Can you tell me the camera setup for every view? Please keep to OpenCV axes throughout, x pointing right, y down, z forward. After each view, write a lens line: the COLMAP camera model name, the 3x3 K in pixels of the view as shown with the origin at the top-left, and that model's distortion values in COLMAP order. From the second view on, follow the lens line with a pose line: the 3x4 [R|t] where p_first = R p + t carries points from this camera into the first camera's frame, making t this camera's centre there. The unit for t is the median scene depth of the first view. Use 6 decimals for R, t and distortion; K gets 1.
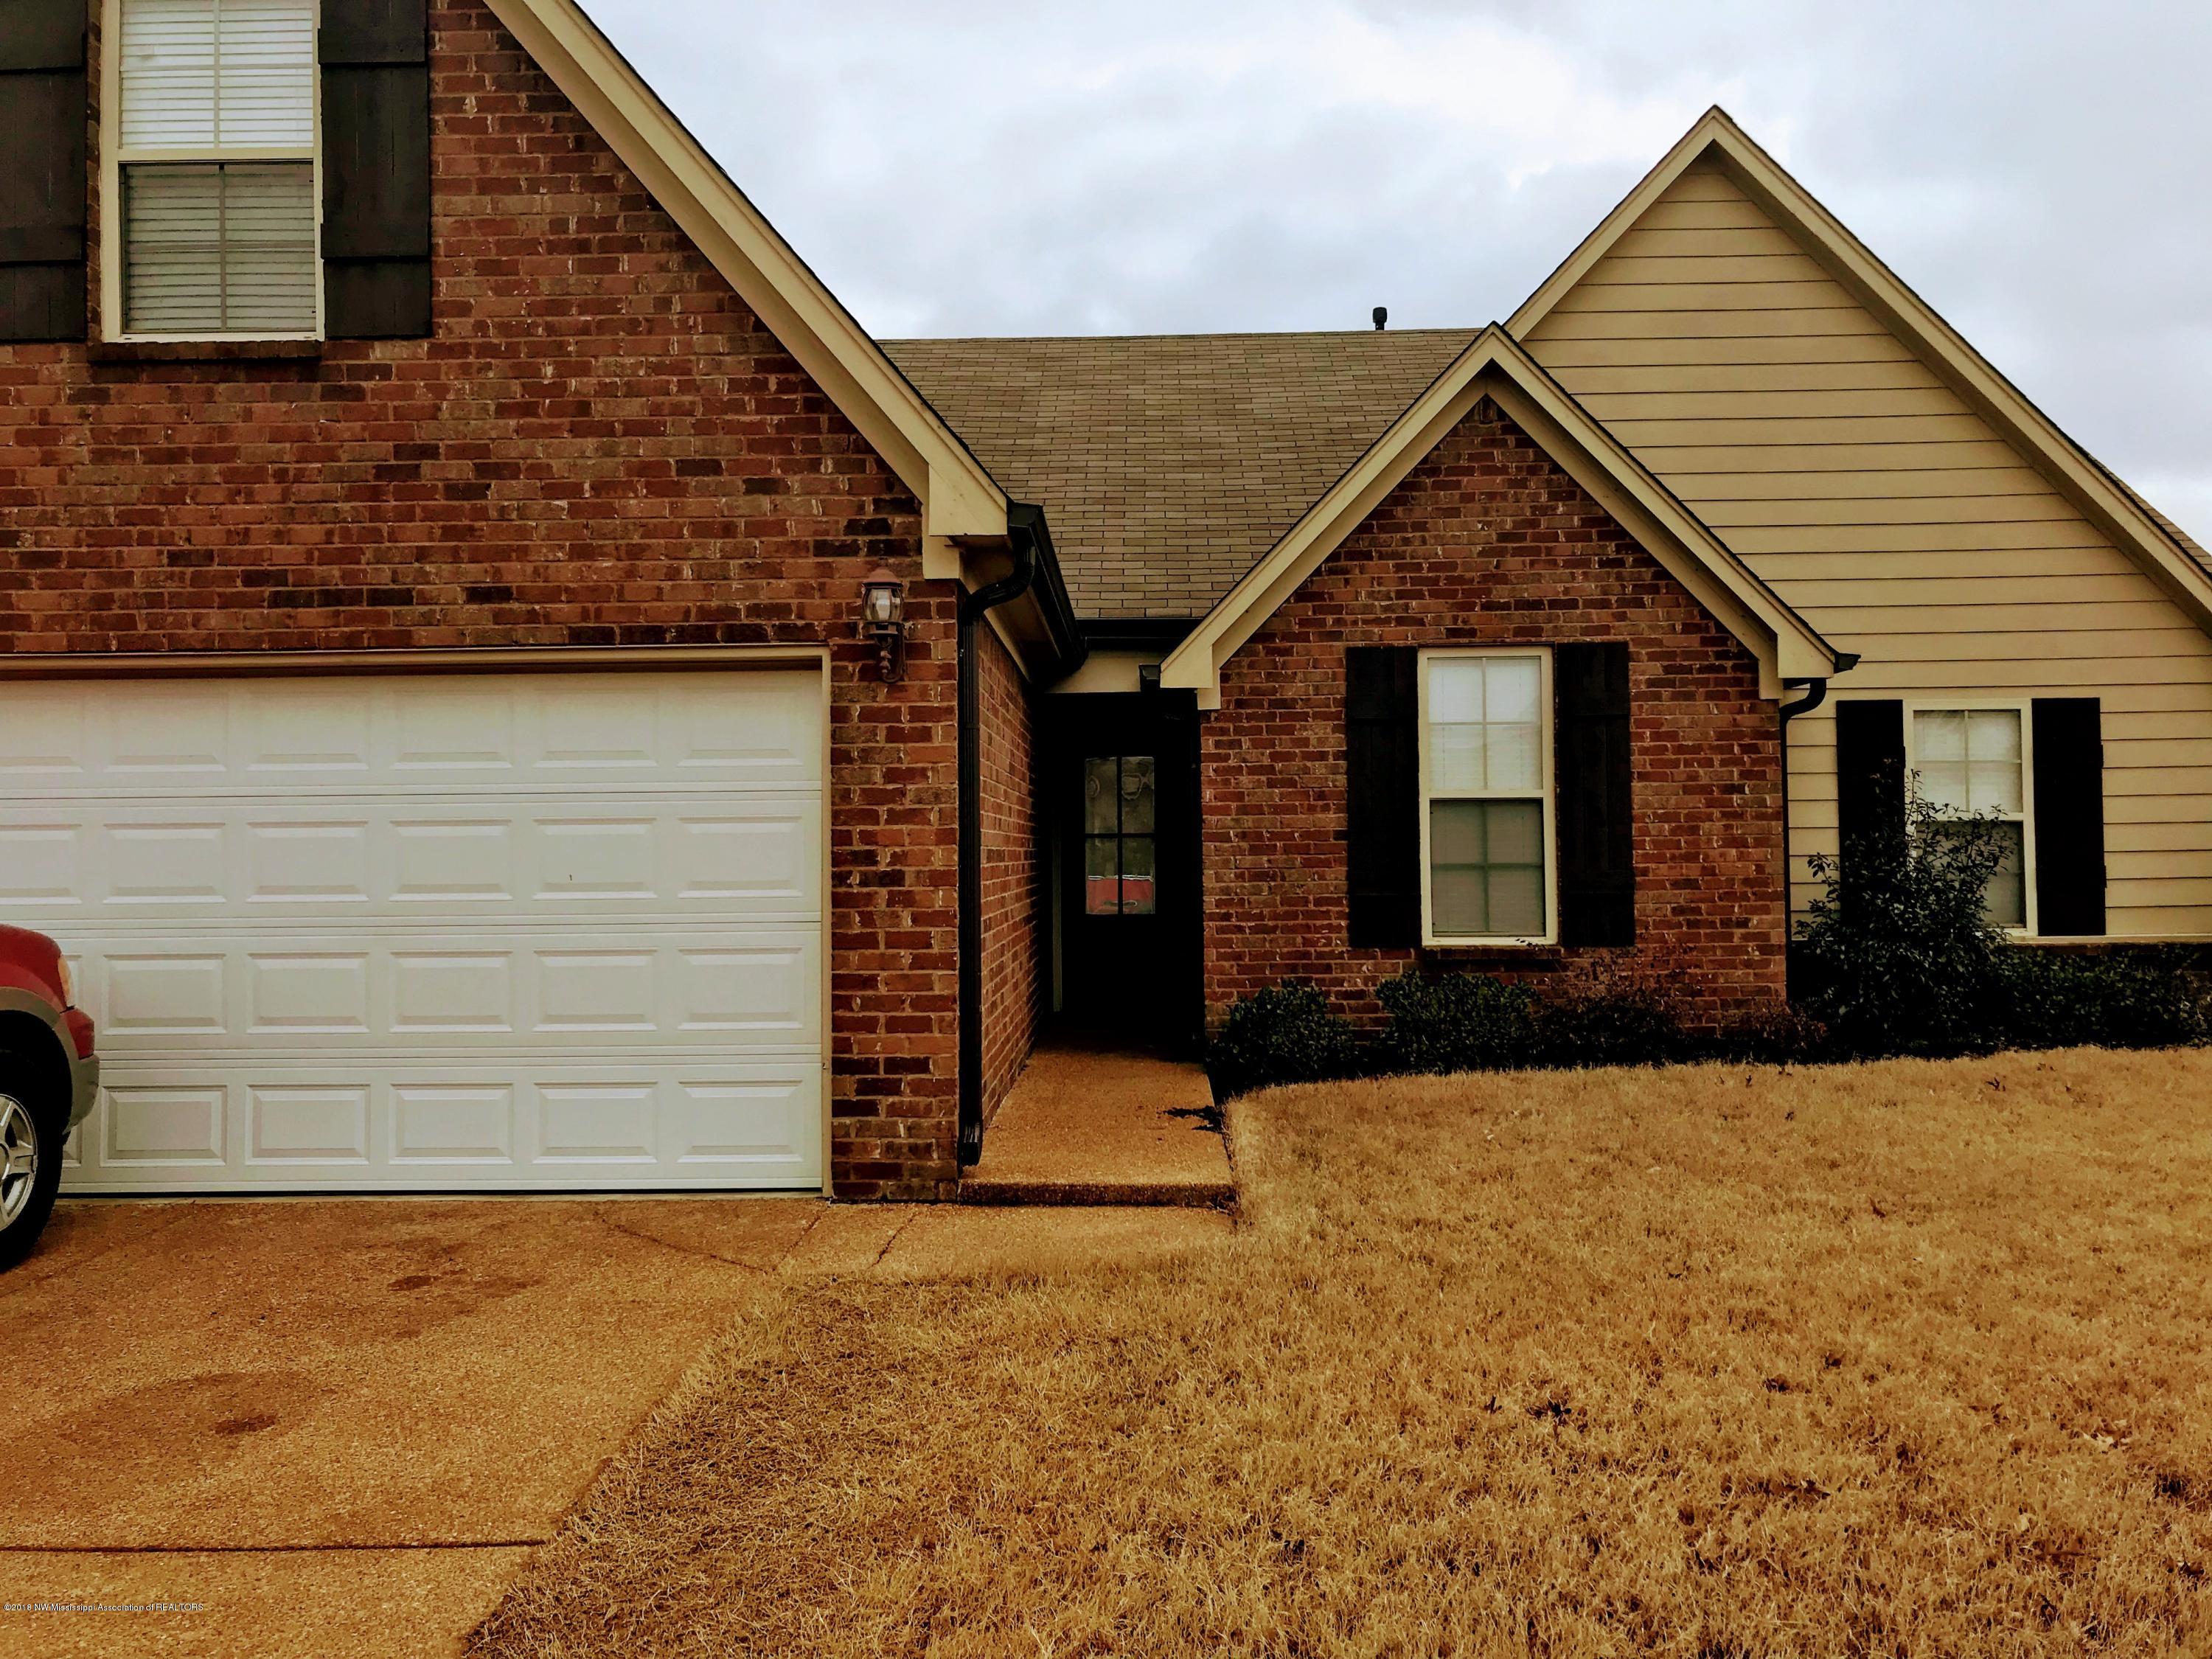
lens RADIAL K [[1963.9, 0, 1188.2], [0, 1963.9, 824.4], [0, 0, 1]] dist [0.013172, 0.060152]
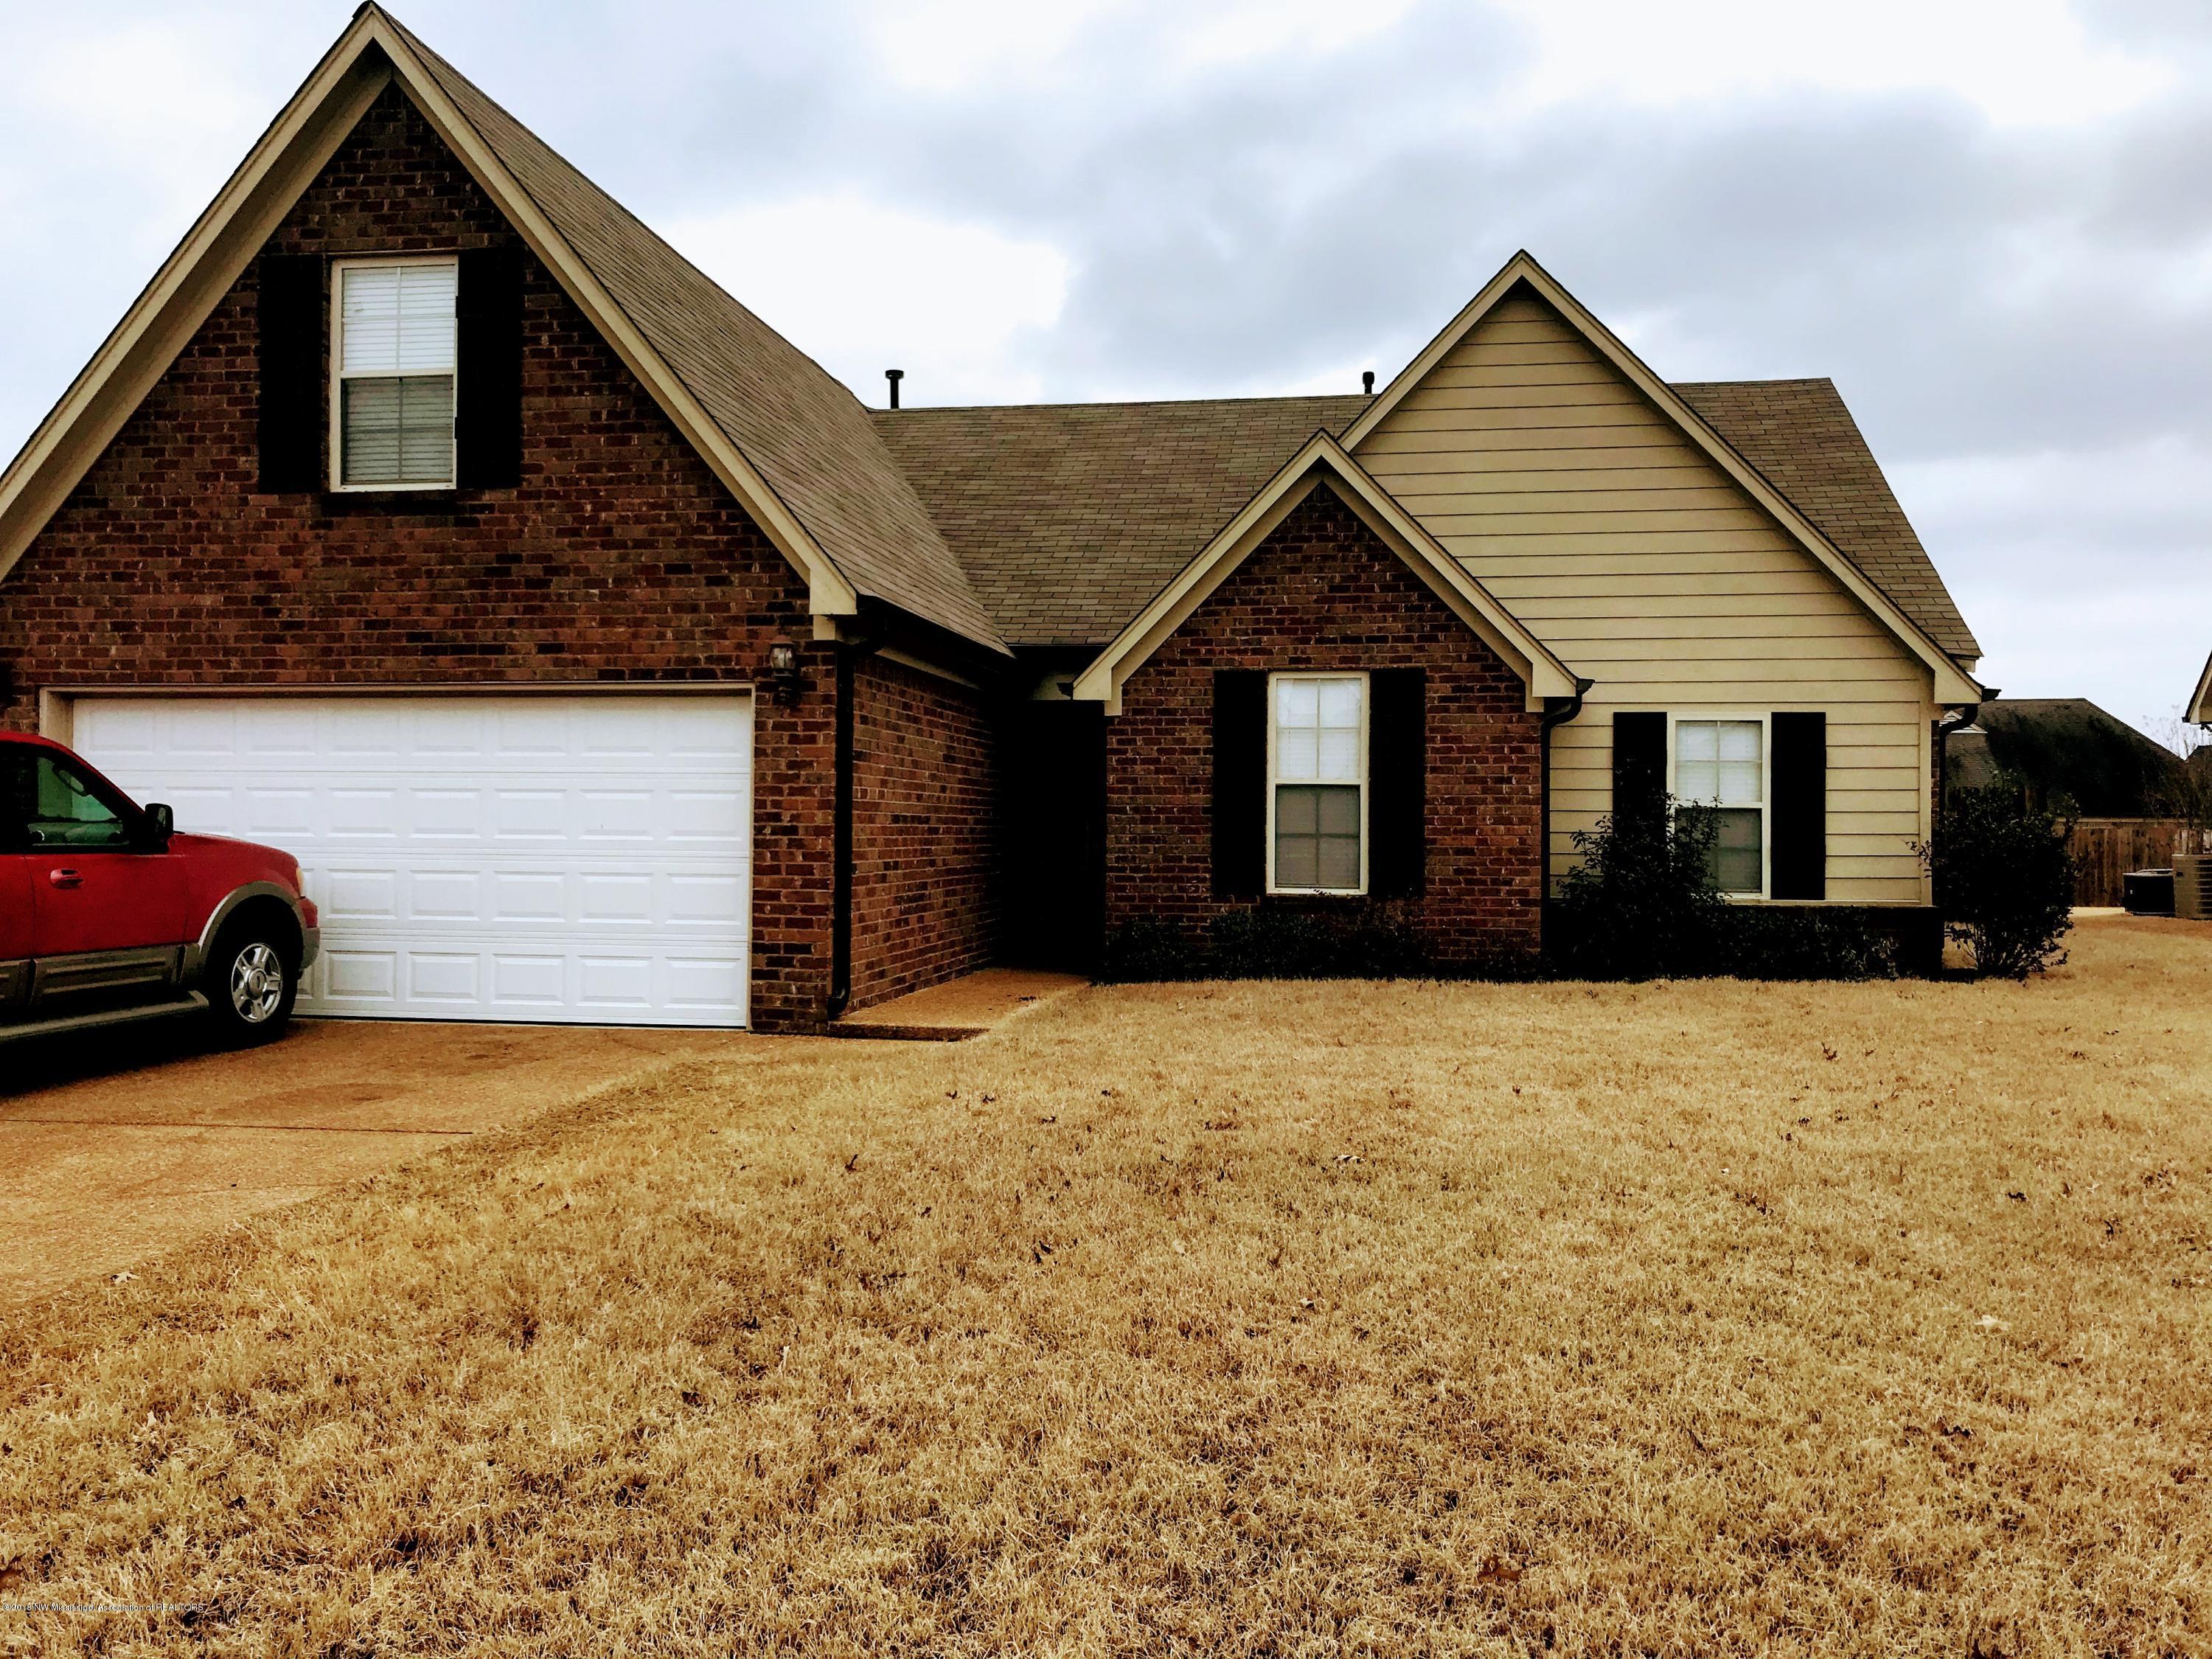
lens RADIAL K [[1831.6, 0, 1106.0], [0, 1831.6, 829.5], [0, 0, 1]] dist [0.059777, -0.071504]
pose [[0.991201, 0.018459, -0.131075, 0.284385], [-0.016439, 0.999729, 0.016476, -0.001633], [0.131343, -0.014177, 0.991236, -0.415463]]
